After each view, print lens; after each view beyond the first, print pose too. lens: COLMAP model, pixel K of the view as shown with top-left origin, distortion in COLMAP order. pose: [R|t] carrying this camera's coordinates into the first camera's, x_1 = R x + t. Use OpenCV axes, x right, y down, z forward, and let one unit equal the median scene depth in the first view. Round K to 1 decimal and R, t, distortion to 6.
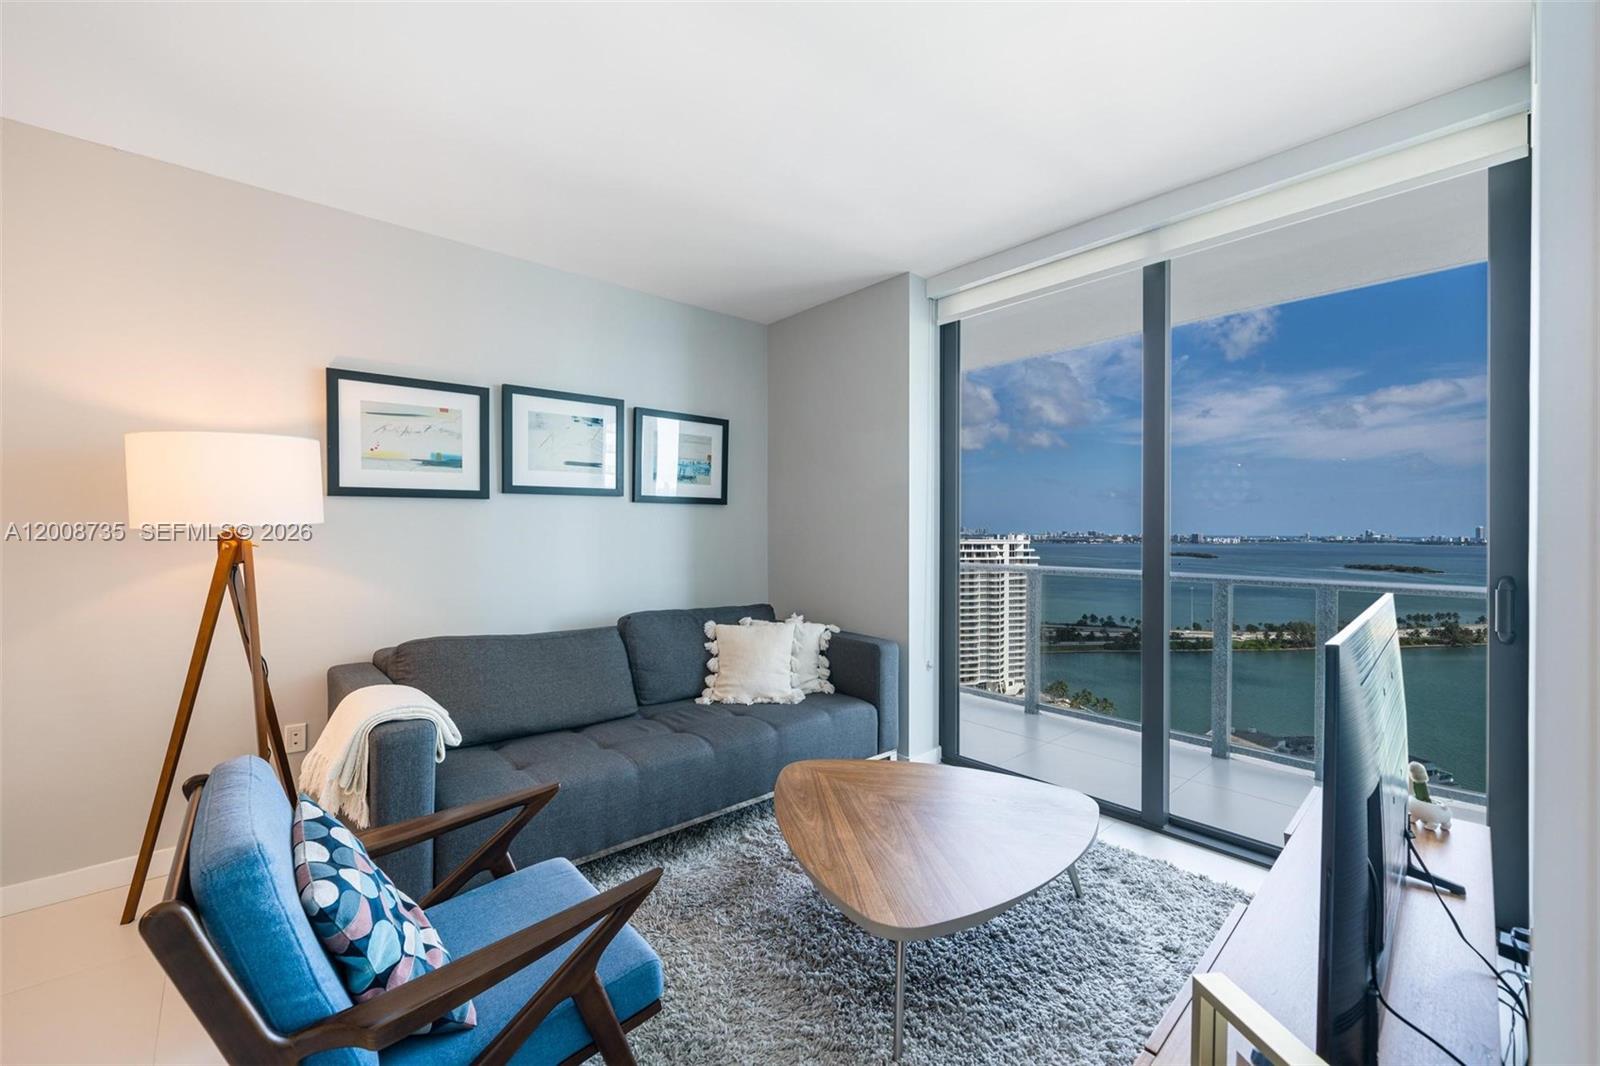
lens RADIAL K [[641.6, 0, 800.0], [0, 641.6, 533.0], [0, 0, 1]] dist [-0.001391, -0.000153]
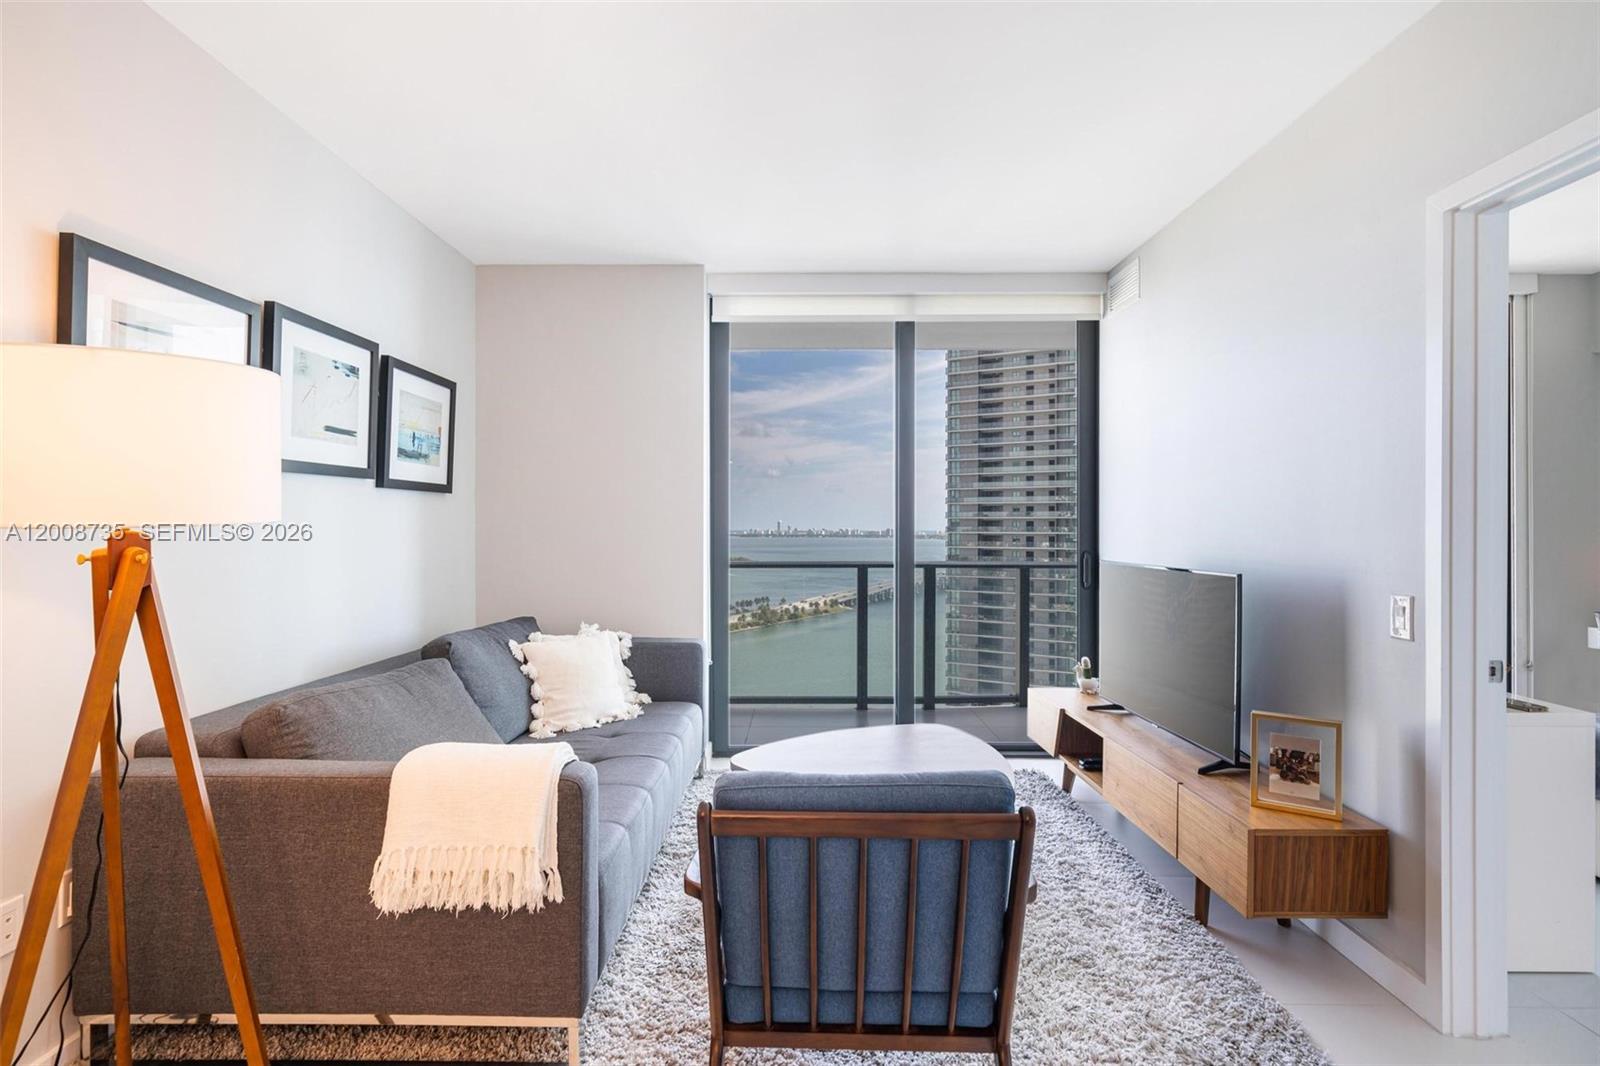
lens RADIAL K [[808.1, 0, 806.5], [0, 808.1, 523.2], [0, 0, 1]] dist [-0.000786, 0.000238]
pose [[0.662260, -0.000826, 0.749274, -0.633573], [0.005701, 0.999976, -0.003936, -0.002571], [-0.749252, 0.006878, 0.662249, 0.054382]]
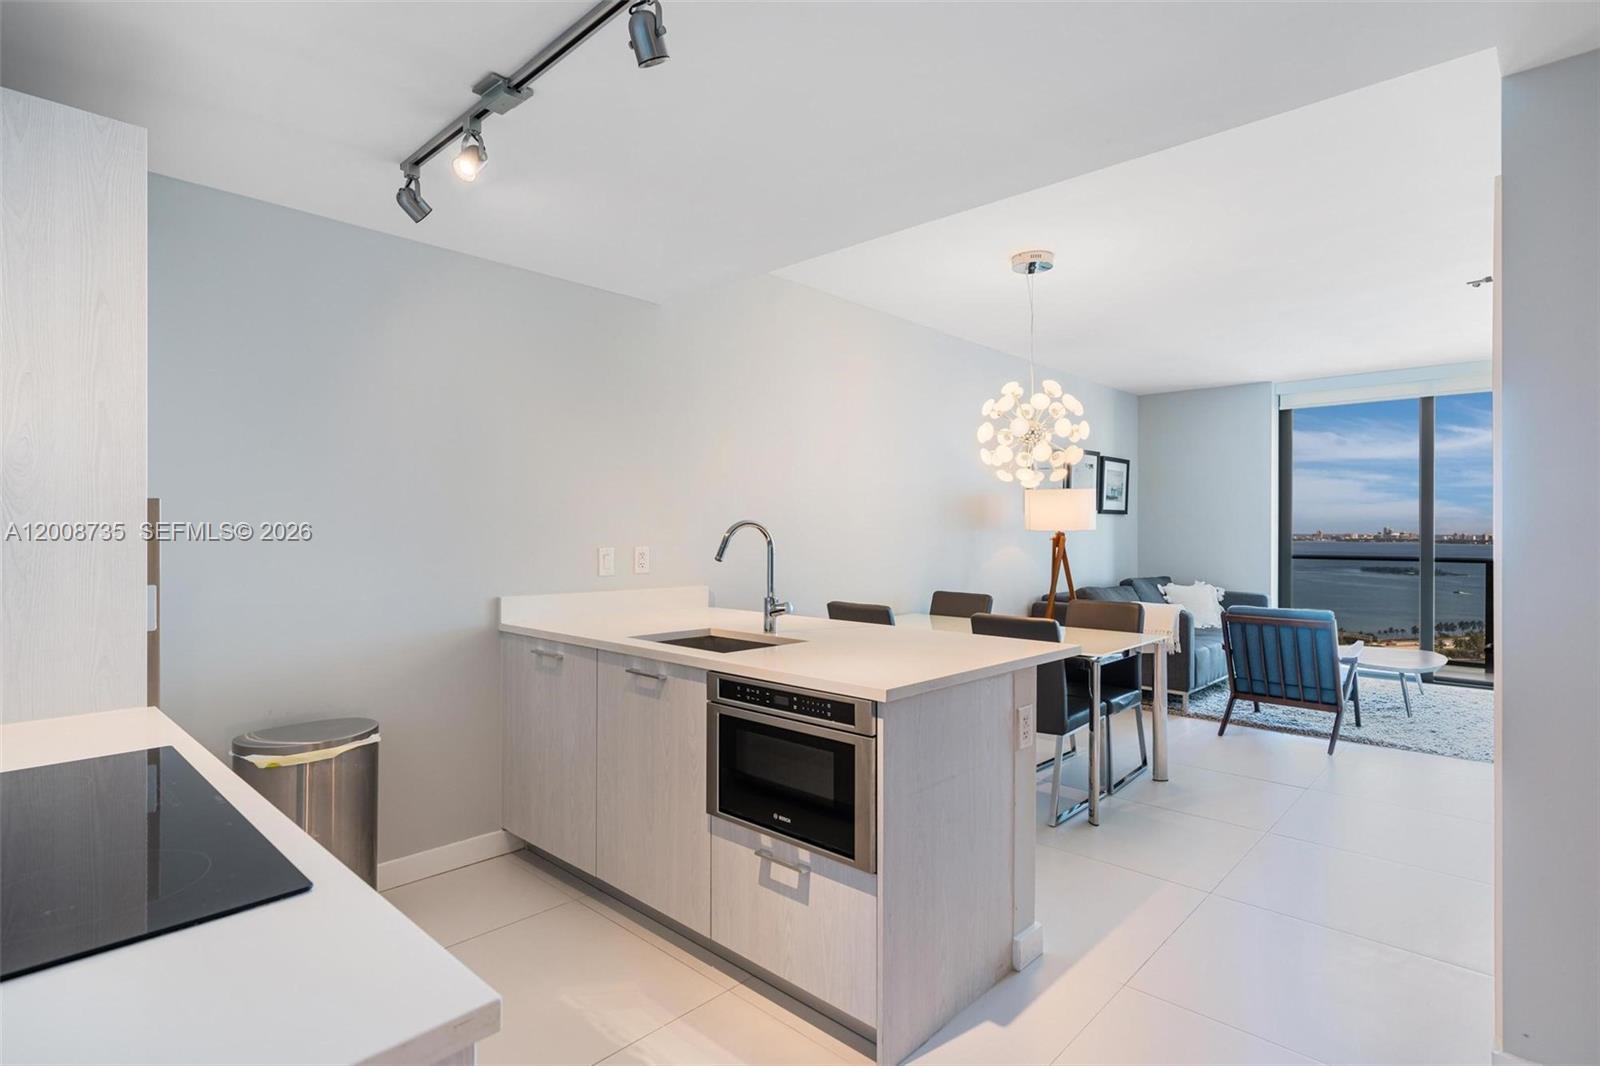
lens RADIAL K [[794.8, 0, 800.0], [0, 794.8, 533.0], [0, 0, 1]] dist [0.005060, 0.000696]
pose [[0.995788, -0.003747, 0.091605, -1.236645], [0.003691, 0.999993, 0.000776, -0.003528], [-0.091607, -0.000435, 0.995795, -0.971975]]
